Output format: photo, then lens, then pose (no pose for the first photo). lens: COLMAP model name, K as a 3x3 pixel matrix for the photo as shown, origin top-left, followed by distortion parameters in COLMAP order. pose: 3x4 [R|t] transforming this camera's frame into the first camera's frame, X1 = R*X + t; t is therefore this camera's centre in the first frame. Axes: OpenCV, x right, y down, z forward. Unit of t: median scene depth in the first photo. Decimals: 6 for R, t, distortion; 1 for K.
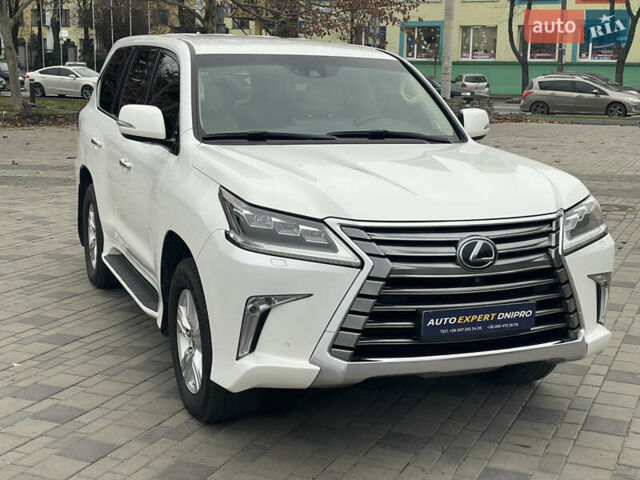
lens RADIAL K [[967.2, 0, 320.0], [0, 967.2, 240.0], [0, 0, 1]] dist [0.123461, -0.129359]
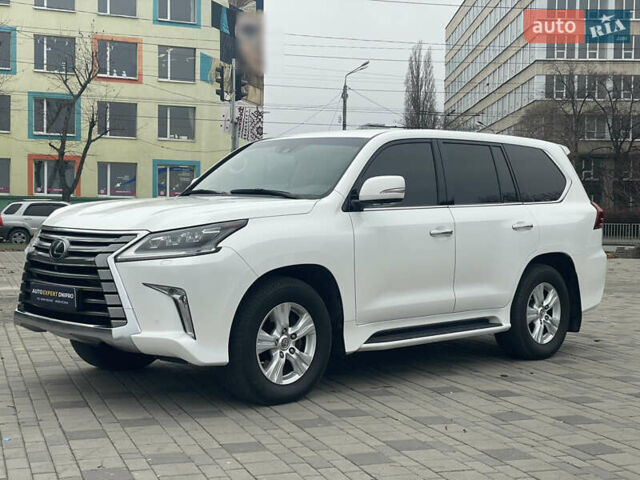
lens RADIAL K [[967.2, 0, 320.0], [0, 967.2, 240.0], [0, 0, 1]] dist [0.123461, -0.129359]
pose [[0.403377, 0.023273, -0.914738, 1.671473], [-0.178768, 0.982417, -0.053837, 0.008853], [0.897402, 0.185242, 0.400445, 0.766993]]
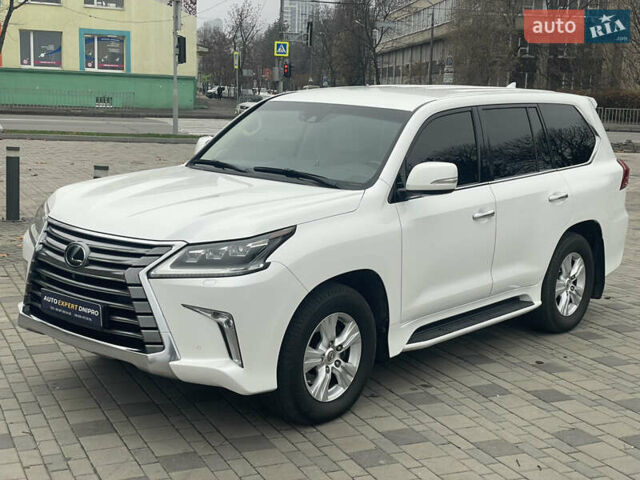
lens RADIAL K [[965.8, 0, 326.5], [0, 965.8, 244.3], [0, 0, 1]] dist [0.125402, -0.071713]
pose [[0.477708, 0.154643, -0.864801, 1.430665], [-0.189595, 0.979336, 0.070393, -0.153514], [0.857816, 0.130335, 0.497156, 0.647615]]
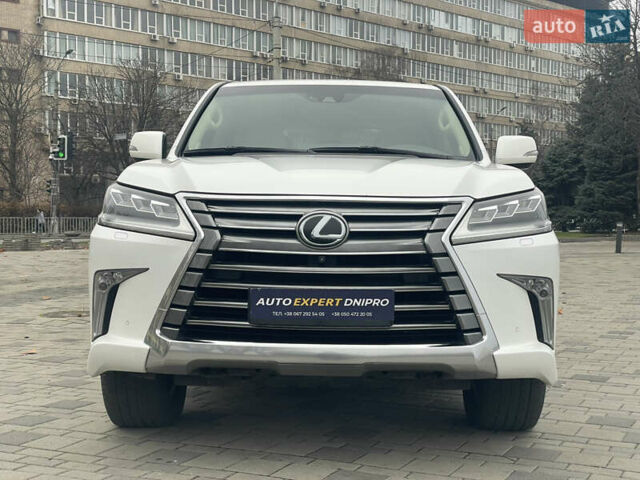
lens RADIAL K [[967.2, 0, 320.0], [0, 967.2, 240.0], [0, 0, 1]] dist [0.123461, -0.129359]
pose [[0.922038, 0.003083, -0.387086, 0.508782], [-0.064733, 0.987115, -0.146332, 0.154783], [0.381648, 0.159981, 0.910358, 0.187977]]
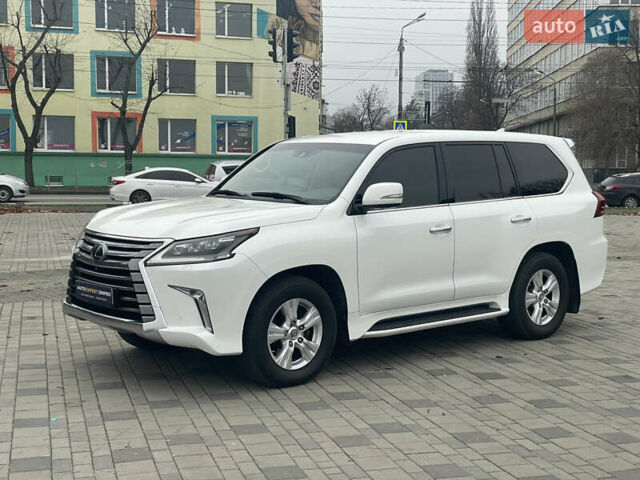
lens RADIAL K [[967.2, 0, 320.0], [0, 967.2, 240.0], [0, 0, 1]] dist [0.123461, -0.129359]
pose [[0.343471, 0.072150, -0.936388, 1.893345], [-0.176652, 0.984212, 0.011039, -0.095653], [0.922400, 0.161623, 0.350793, 0.761730]]
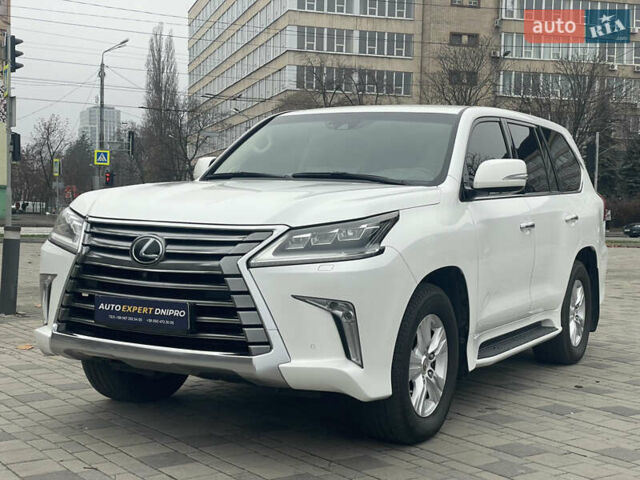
lens RADIAL K [[965.8, 0, 326.5], [0, 965.8, 244.3], [0, 0, 1]] dist [0.125402, -0.071713]
pose [[0.645423, 0.037627, -0.762898, 1.118992], [-0.157052, 0.983983, -0.084338, 0.067620], [0.747505, 0.174248, 0.640994, 0.458656]]
